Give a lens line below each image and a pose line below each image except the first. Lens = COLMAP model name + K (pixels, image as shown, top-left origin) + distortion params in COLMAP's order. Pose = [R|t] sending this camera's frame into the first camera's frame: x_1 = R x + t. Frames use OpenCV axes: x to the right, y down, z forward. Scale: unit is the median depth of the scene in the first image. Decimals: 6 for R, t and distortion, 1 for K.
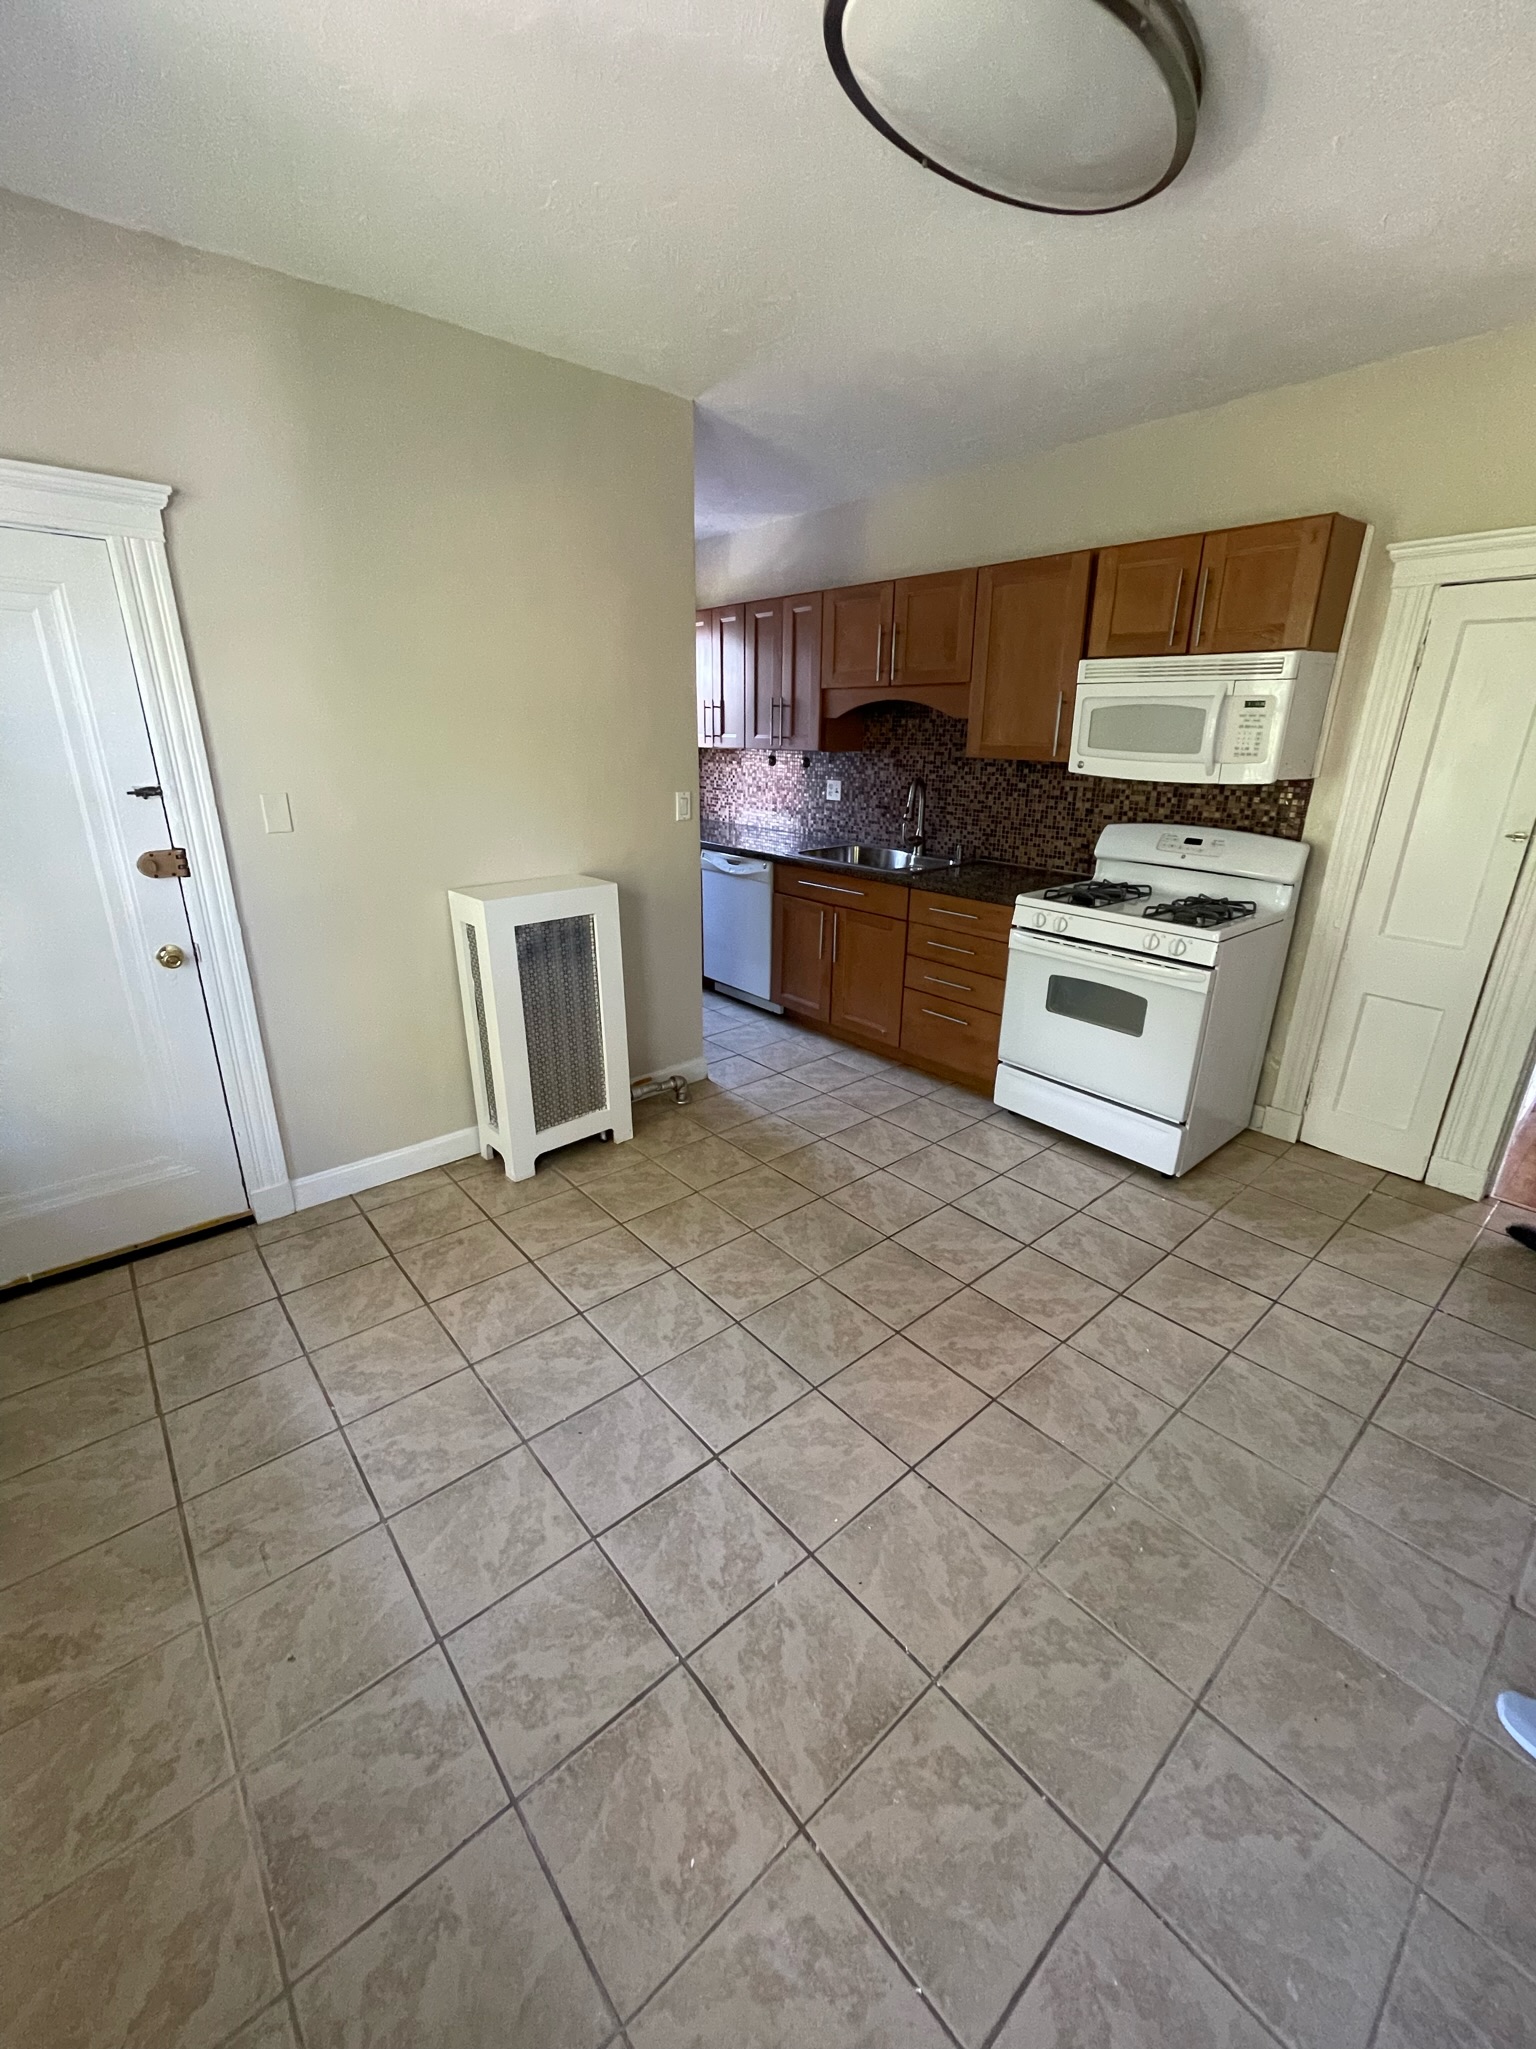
lens RADIAL K [[832.2, 0, 763.3], [0, 832.2, 1021.9], [0, 0, 1]] dist [0.000246, -0.000132]
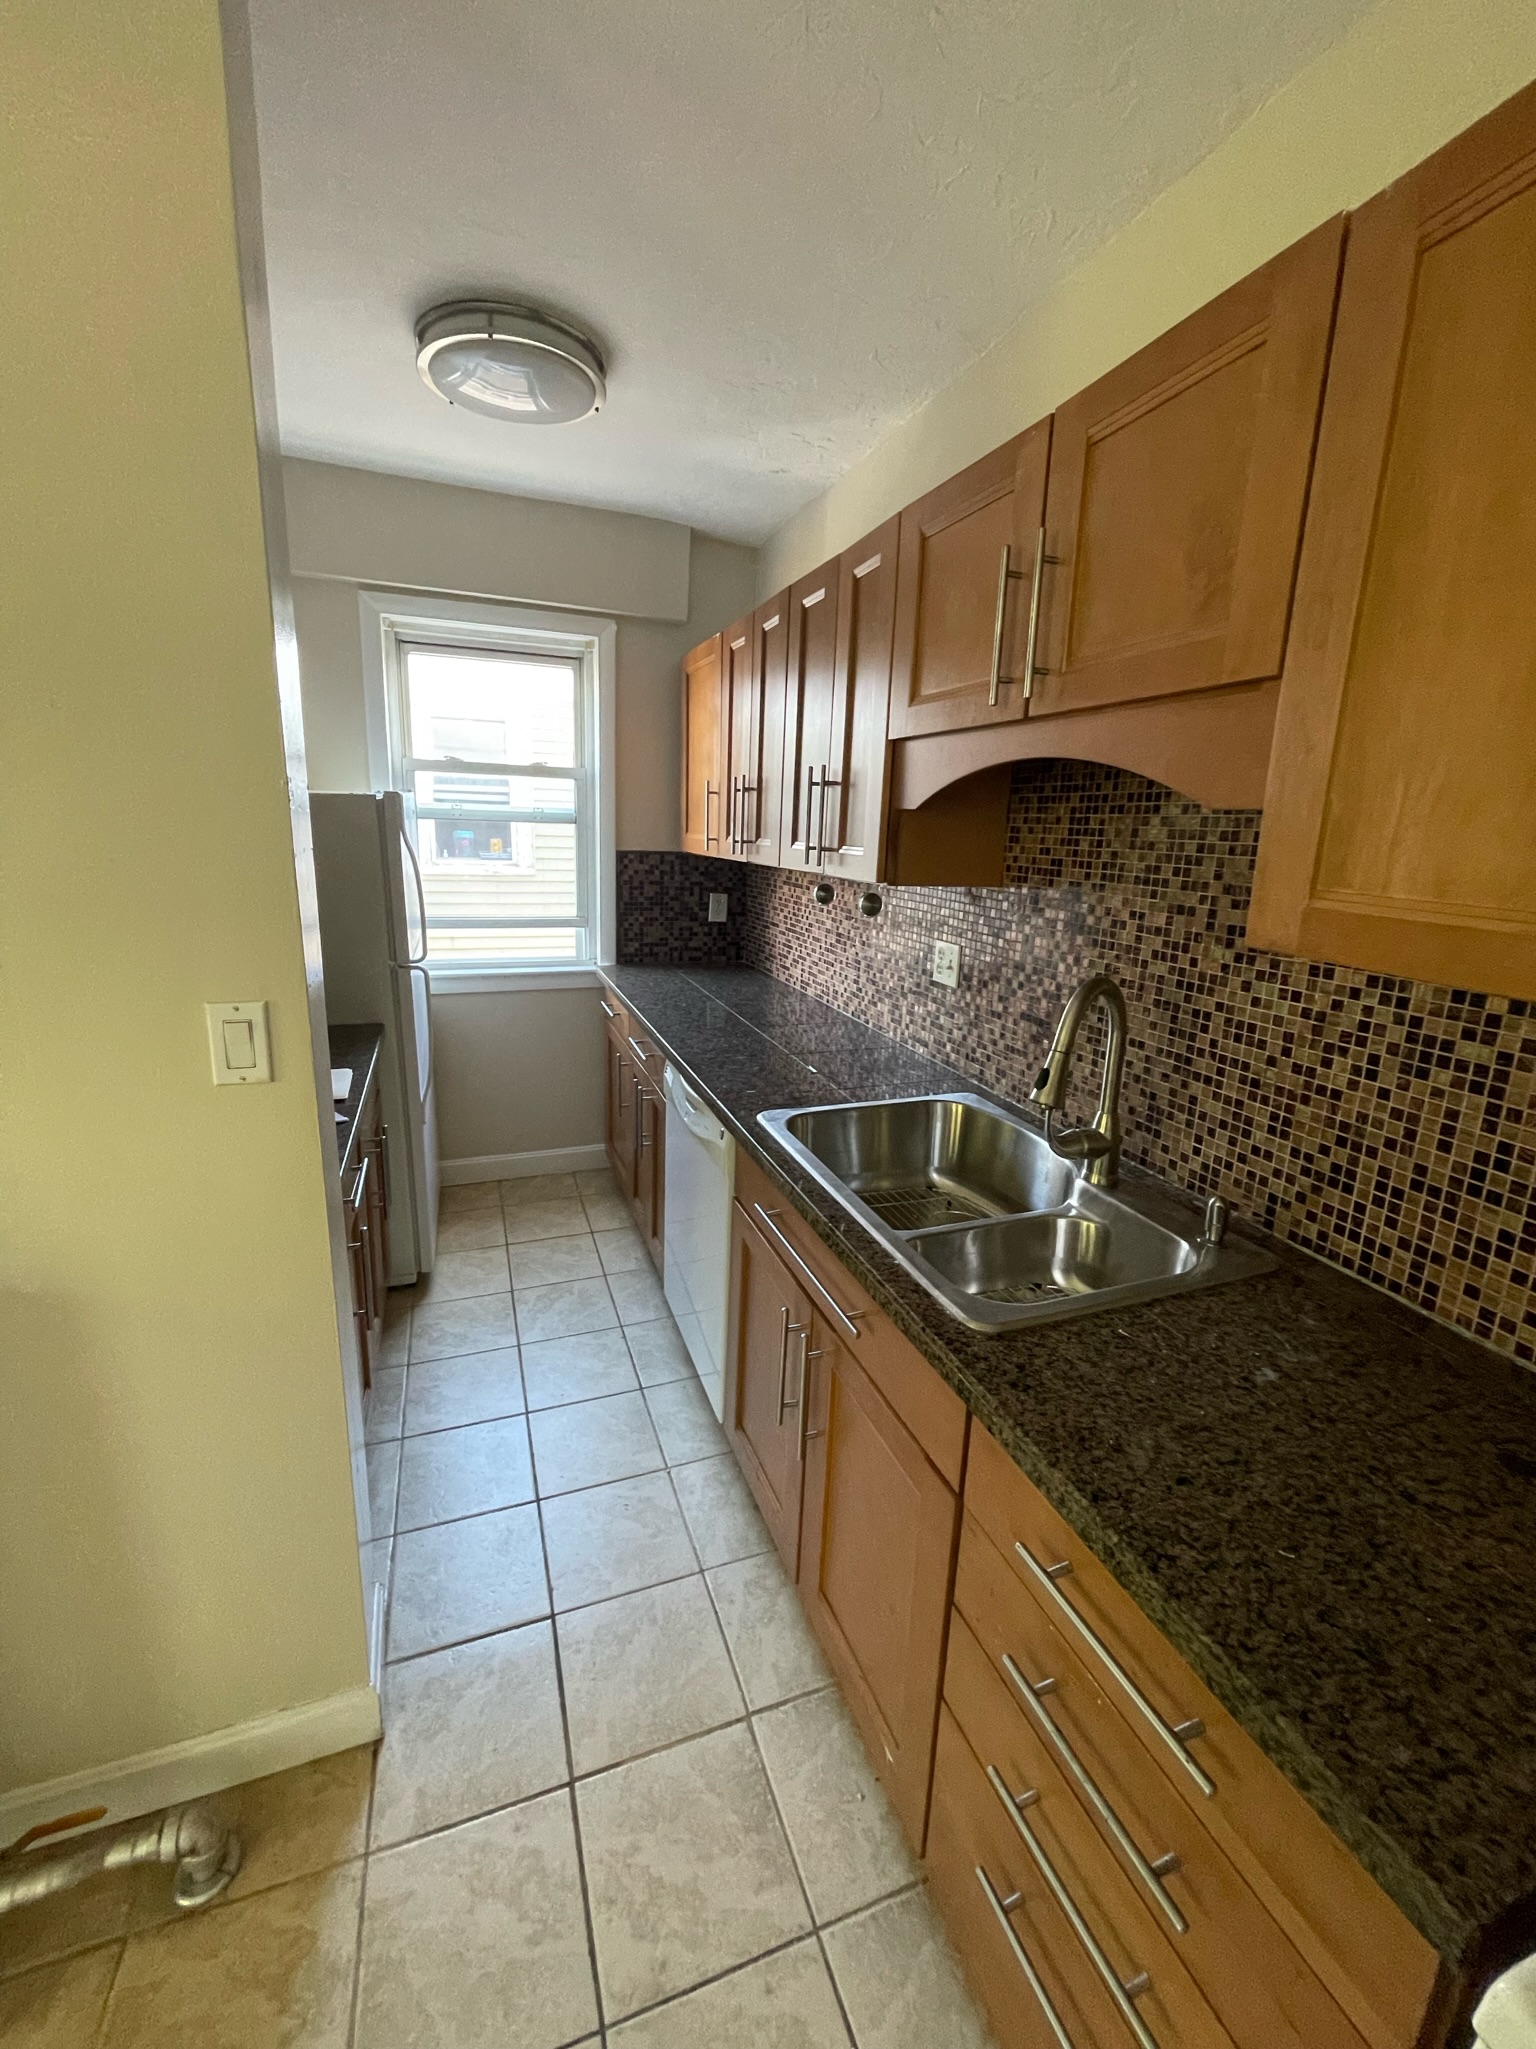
lens RADIAL K [[832.2, 0, 772.7], [0, 832.2, 1012.9], [0, 0, 1]] dist [0.000246, -0.000132]
pose [[0.938514, 0.103791, -0.329271, 0.170864], [-0.143092, 0.984905, -0.097395, -0.222141], [0.314192, 0.138523, 0.939199, 0.625115]]
